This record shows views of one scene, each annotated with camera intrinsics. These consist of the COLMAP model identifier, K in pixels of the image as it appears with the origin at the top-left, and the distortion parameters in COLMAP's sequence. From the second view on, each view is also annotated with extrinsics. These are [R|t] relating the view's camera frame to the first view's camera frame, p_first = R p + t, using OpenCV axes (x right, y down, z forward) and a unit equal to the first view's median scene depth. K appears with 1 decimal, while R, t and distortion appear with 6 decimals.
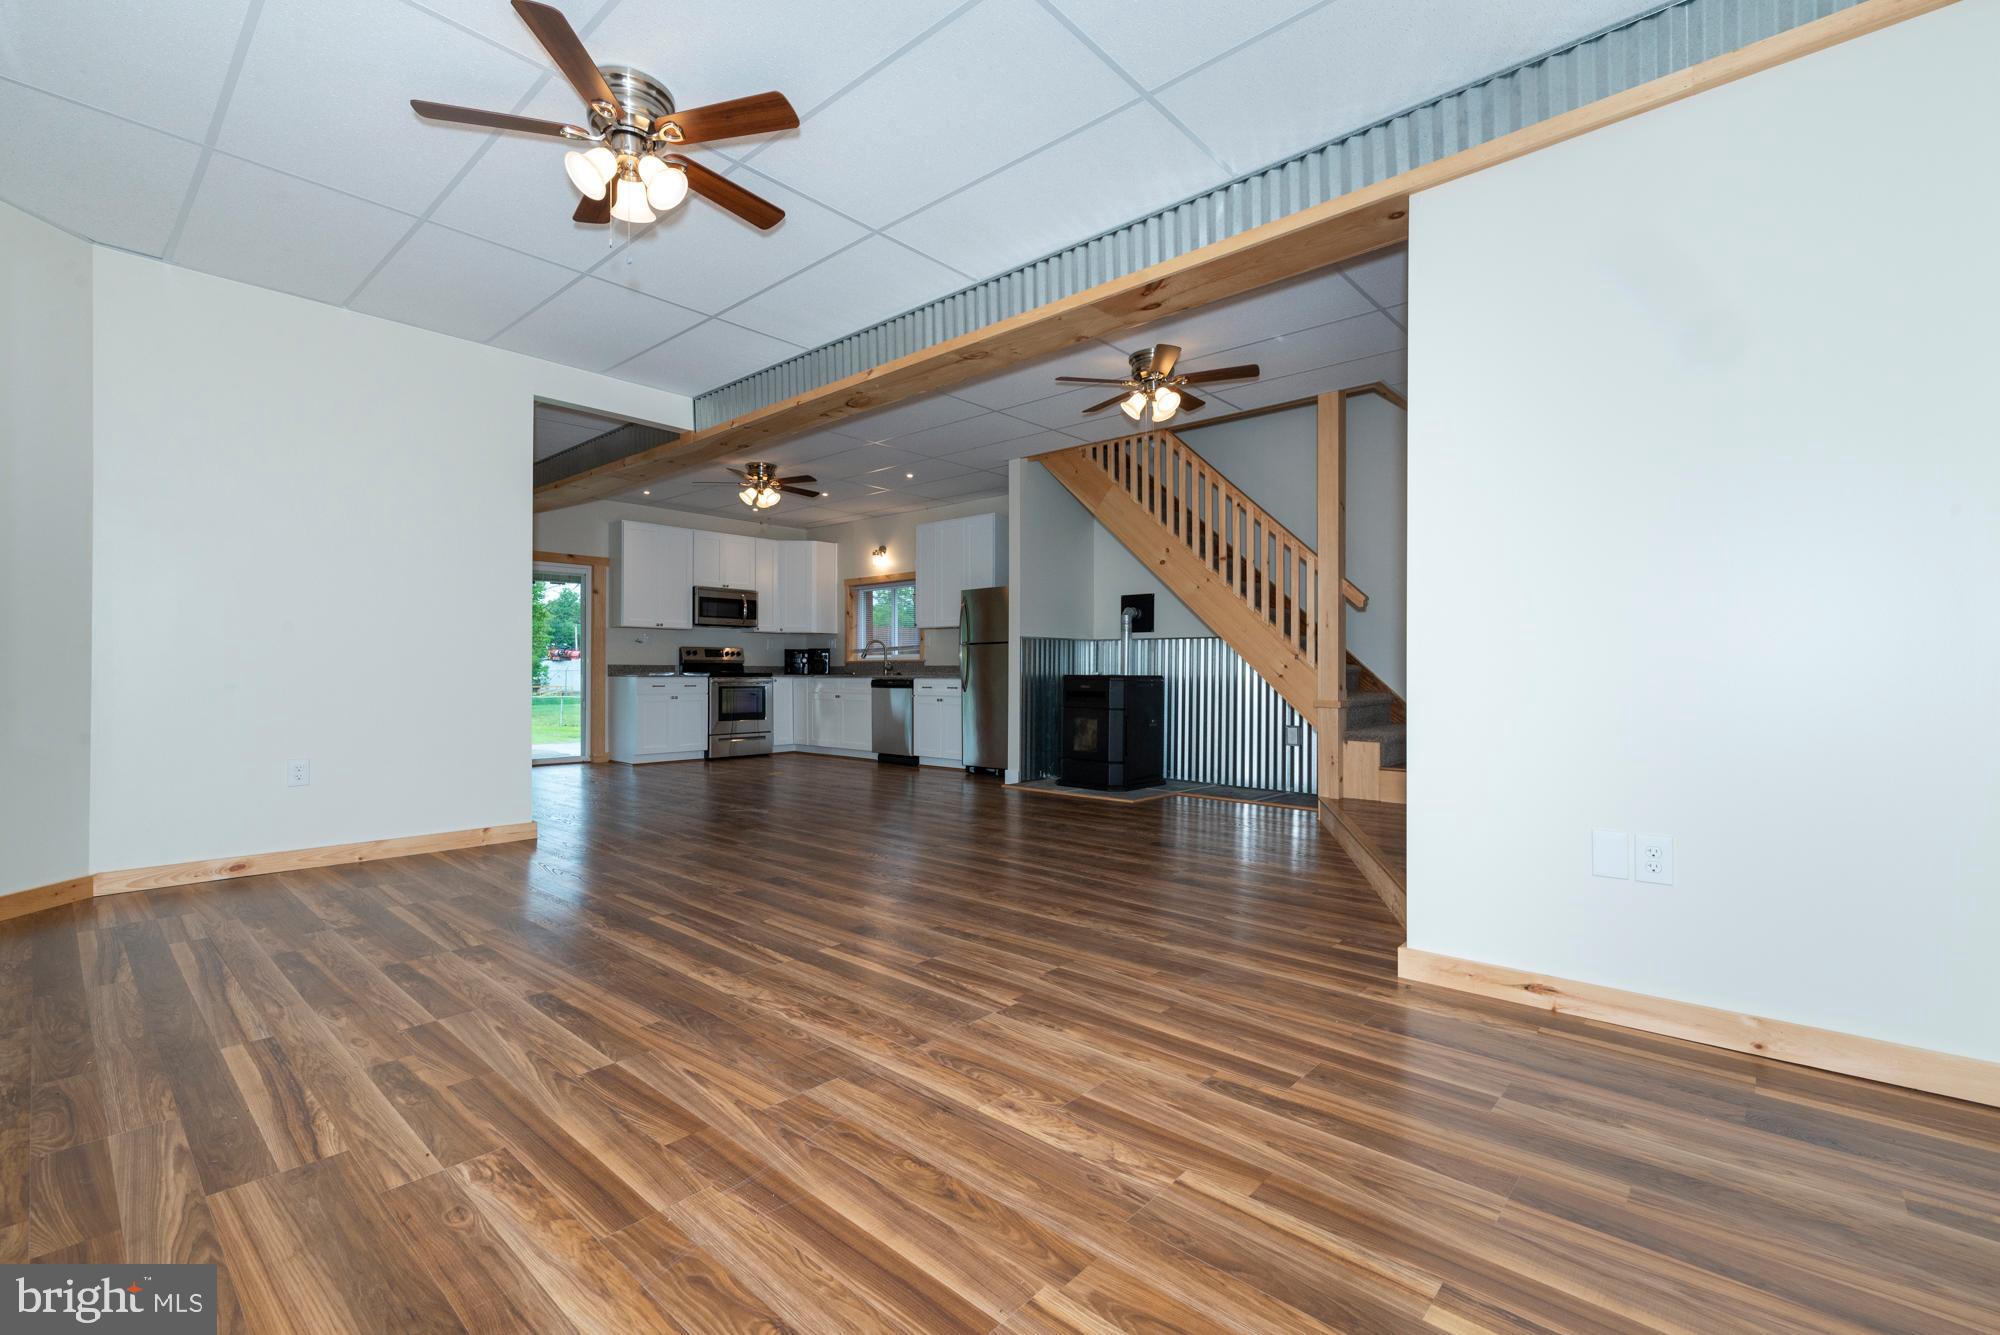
lens RADIAL K [[875.0, 0, 1000.9], [0, 875.0, 667.1], [0, 0, 1]] dist [0.001988, -0.000497]
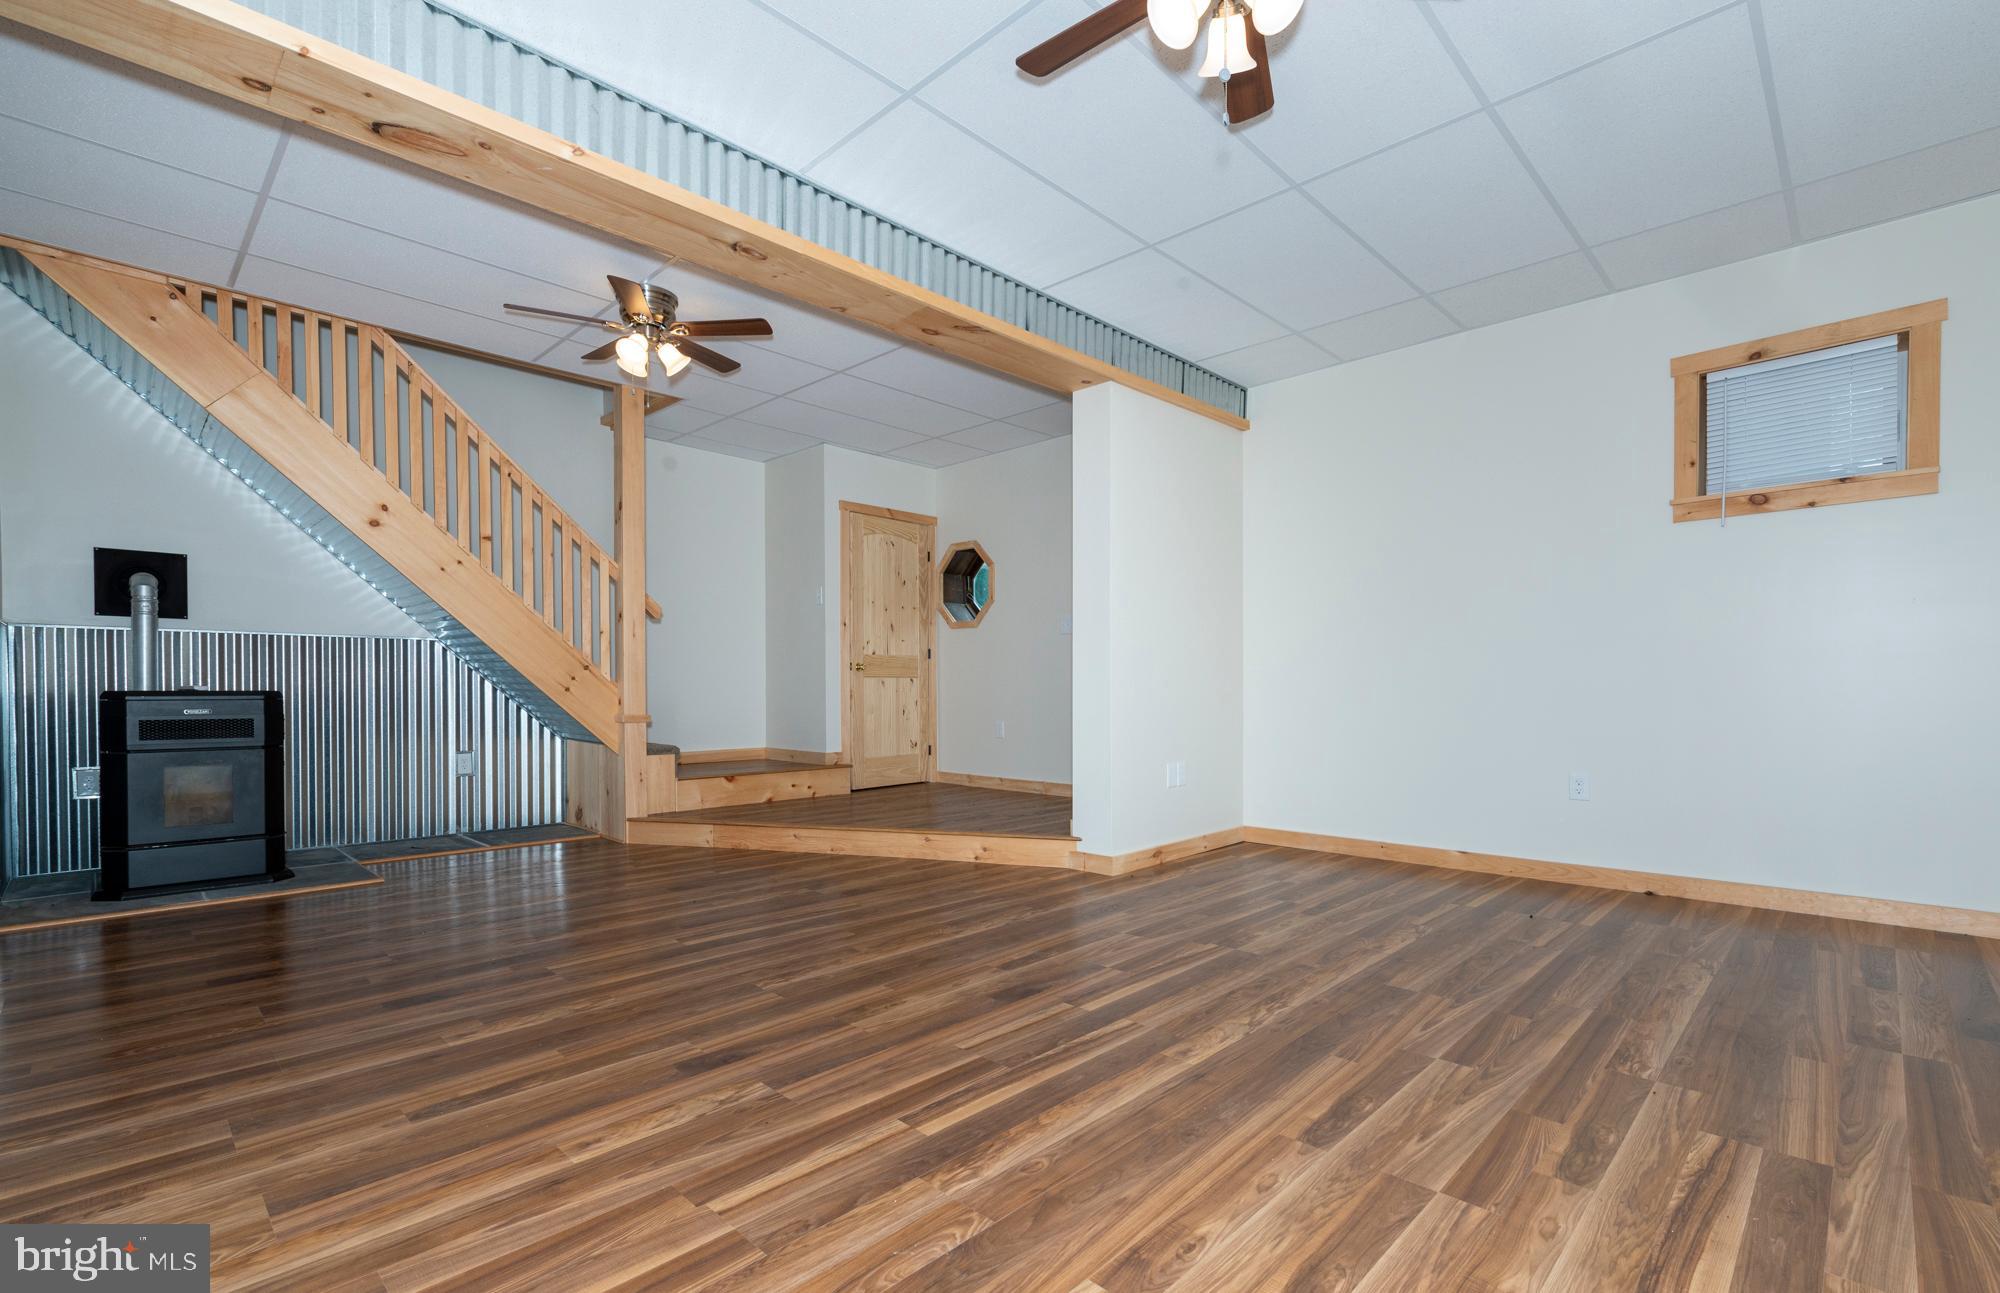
lens RADIAL K [[893.5, 0, 1018.7], [0, 893.5, 693.0], [0, 0, 1]] dist [-0.000737, -0.001025]
pose [[0.028862, -0.010180, 0.999532, -0.778801], [-0.002609, 0.999944, 0.010259, 0.004904], [-0.999580, -0.002903, 0.028834, 0.757834]]
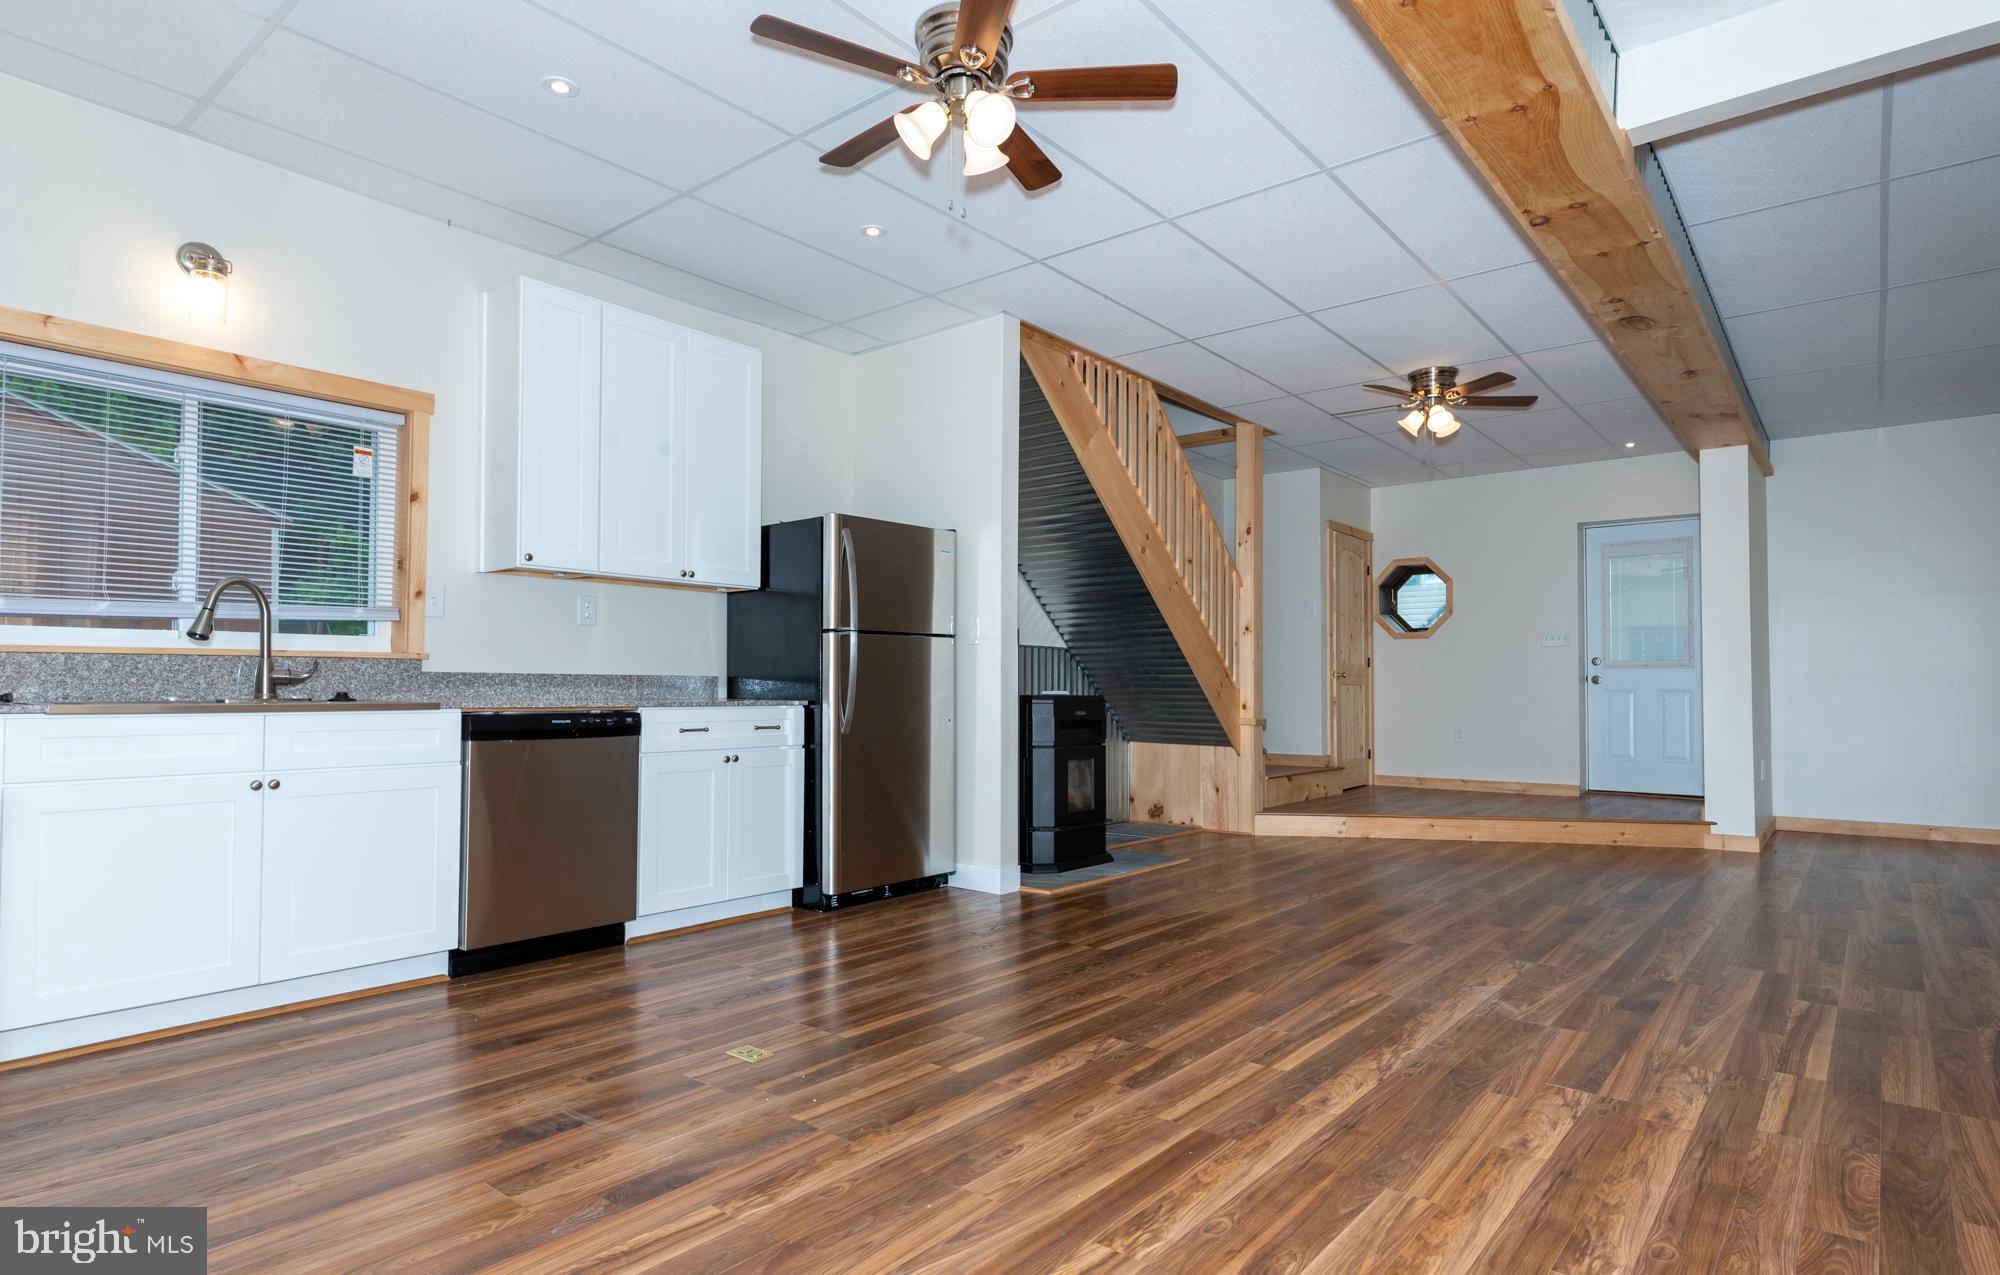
lens RADIAL K [[1061.7, 0, 1041.4], [0, 1061.7, 638.2], [0, 0, 1]] dist [0.028228, -0.001169]
pose [[-0.060768, 0.049387, 0.996929, -1.189595], [-0.006666, 0.998733, -0.049883, 0.009969], [-0.998130, -0.009677, -0.060361, 1.815013]]
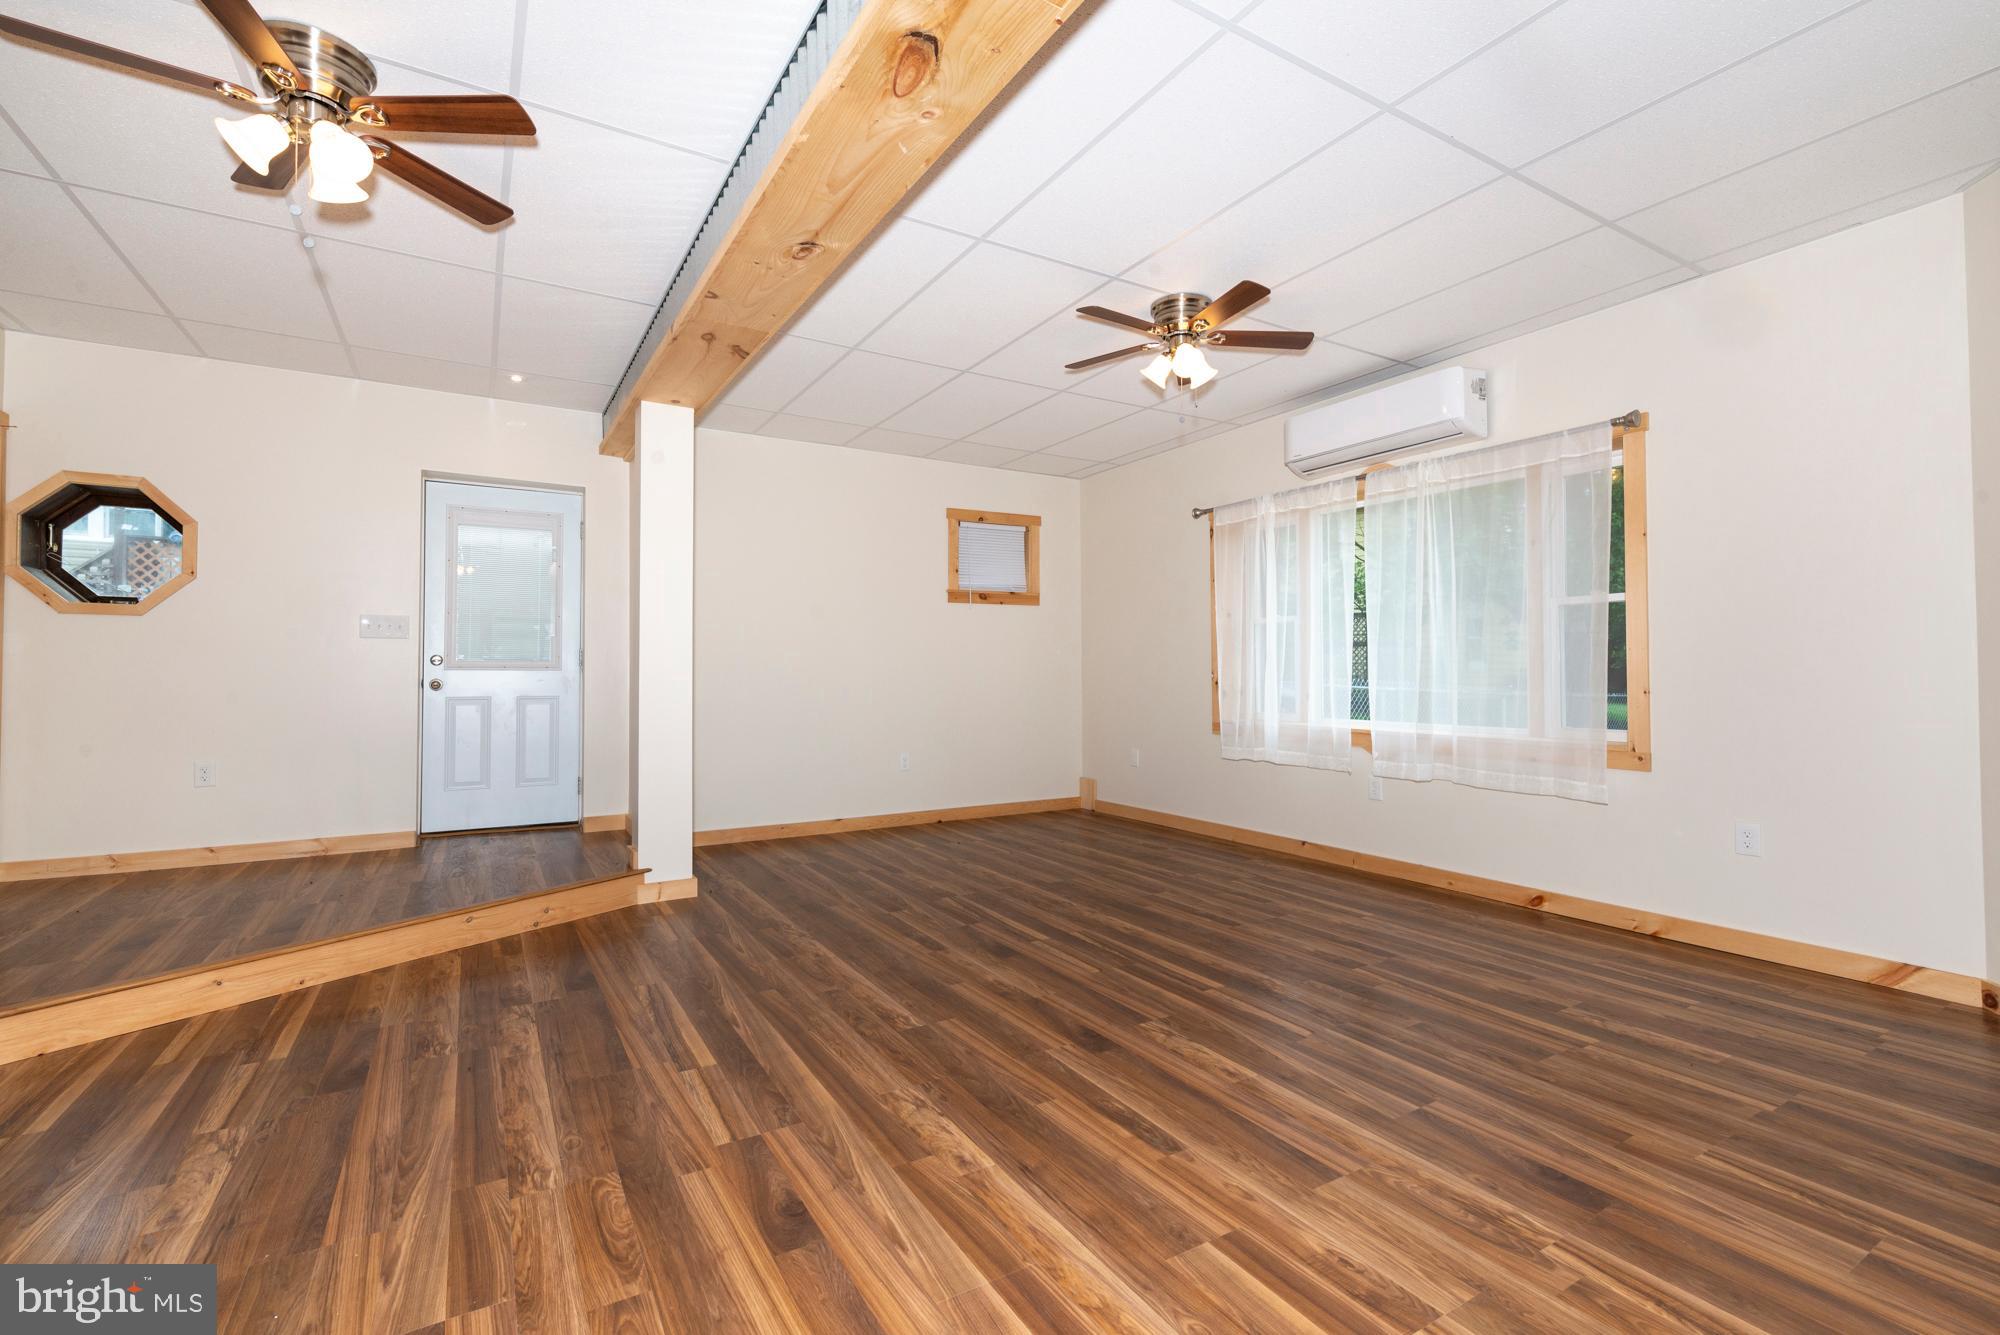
lens RADIAL K [[875.0, 0, 1009.9], [0, 875.0, 658.2], [0, 0, 1]] dist [0.001988, -0.000497]
pose [[-0.956471, 0.005763, 0.291770, -0.374169], [-0.001015, 0.999733, -0.023075, -0.029531], [-0.291826, -0.022366, -0.956210, 1.595254]]
